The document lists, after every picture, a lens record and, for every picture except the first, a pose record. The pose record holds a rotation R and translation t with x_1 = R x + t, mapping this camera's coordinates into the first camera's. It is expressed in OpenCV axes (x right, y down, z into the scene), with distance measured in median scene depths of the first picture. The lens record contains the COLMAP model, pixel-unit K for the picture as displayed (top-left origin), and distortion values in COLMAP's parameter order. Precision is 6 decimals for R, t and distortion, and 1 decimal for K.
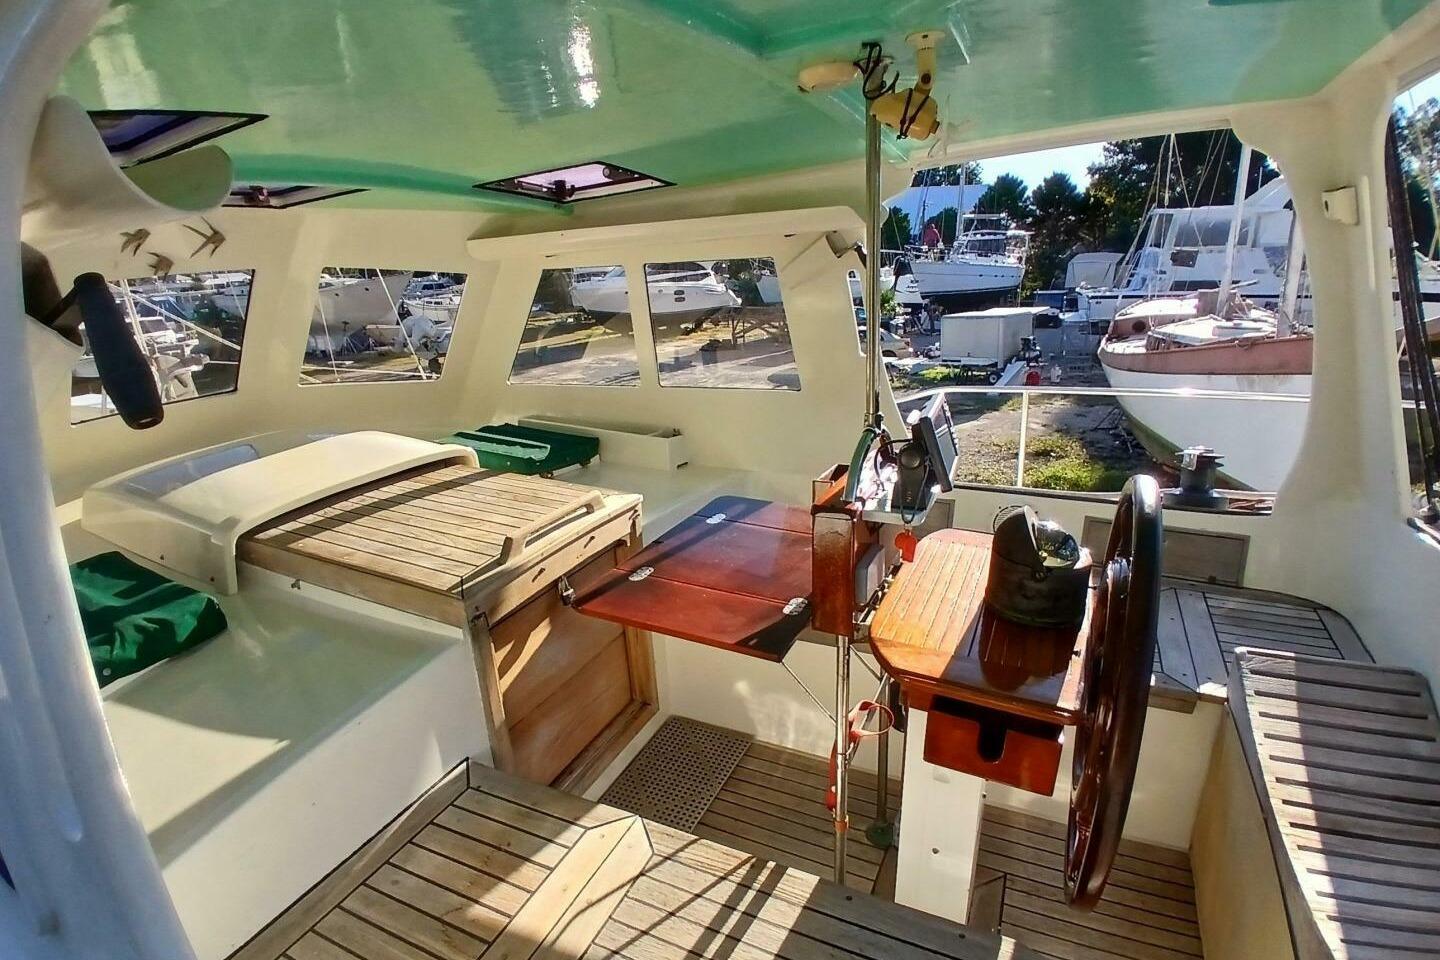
lens RADIAL K [[659.5, 0, 720.0], [0, 659.5, 480.0], [0, 0, 1]] dist [-0.099023, -0.000085]
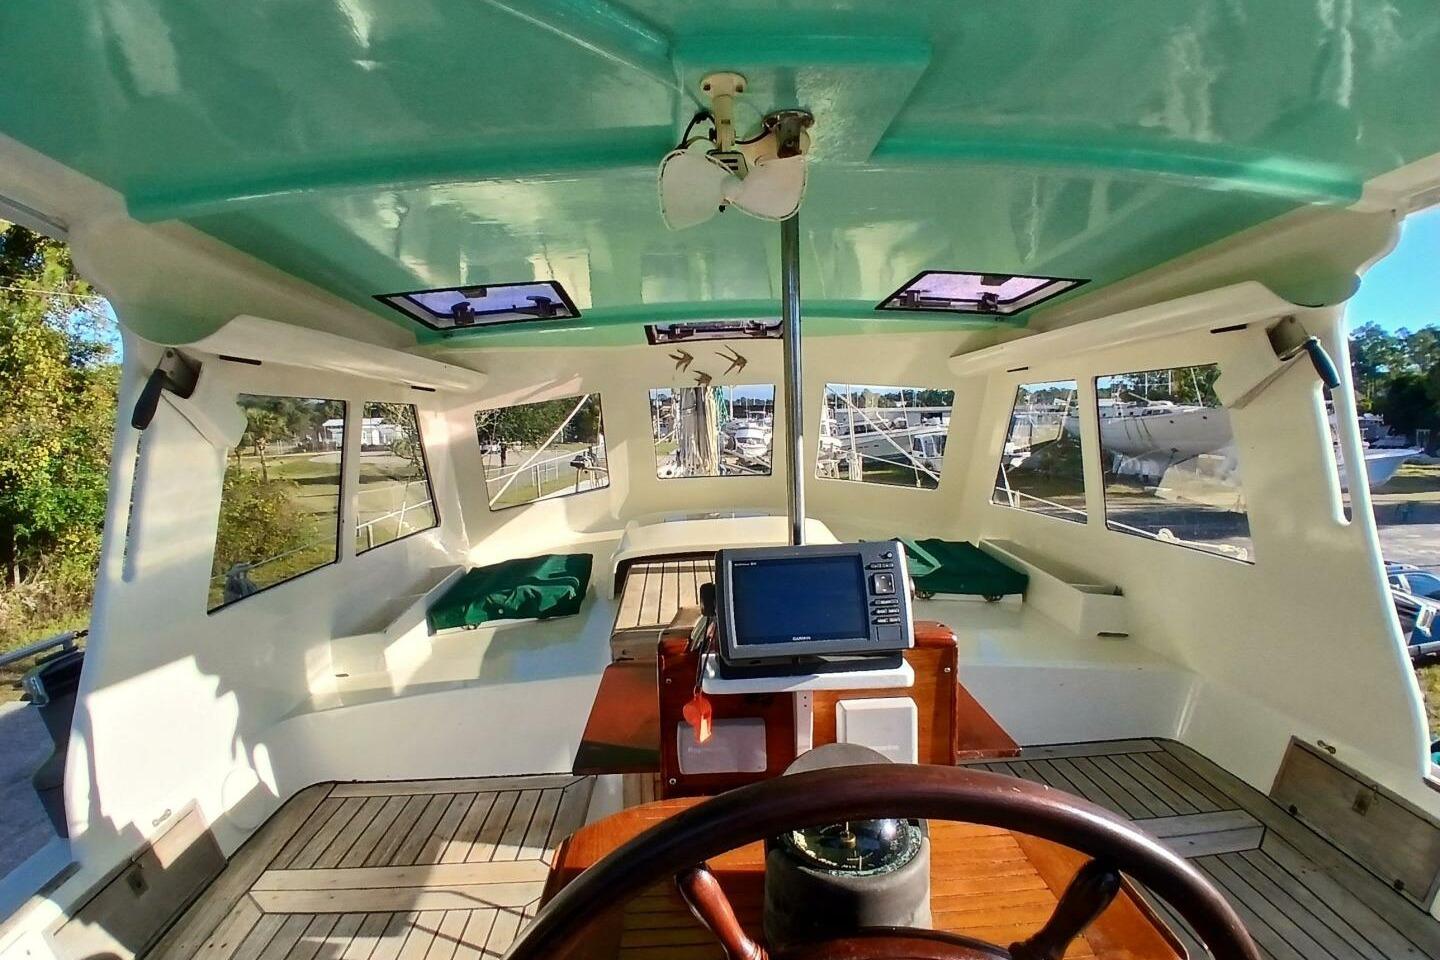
lens RADIAL K [[646.3, 0, 720.0], [0, 646.3, 480.0], [0, 0, 1]] dist [-0.000040, 0.000009]
pose [[0.489267, 0.104915, -0.865801, 0.468611], [-0.249450, 0.968099, -0.023655, -0.087258], [0.835699, 0.227548, 0.499830, 0.275819]]
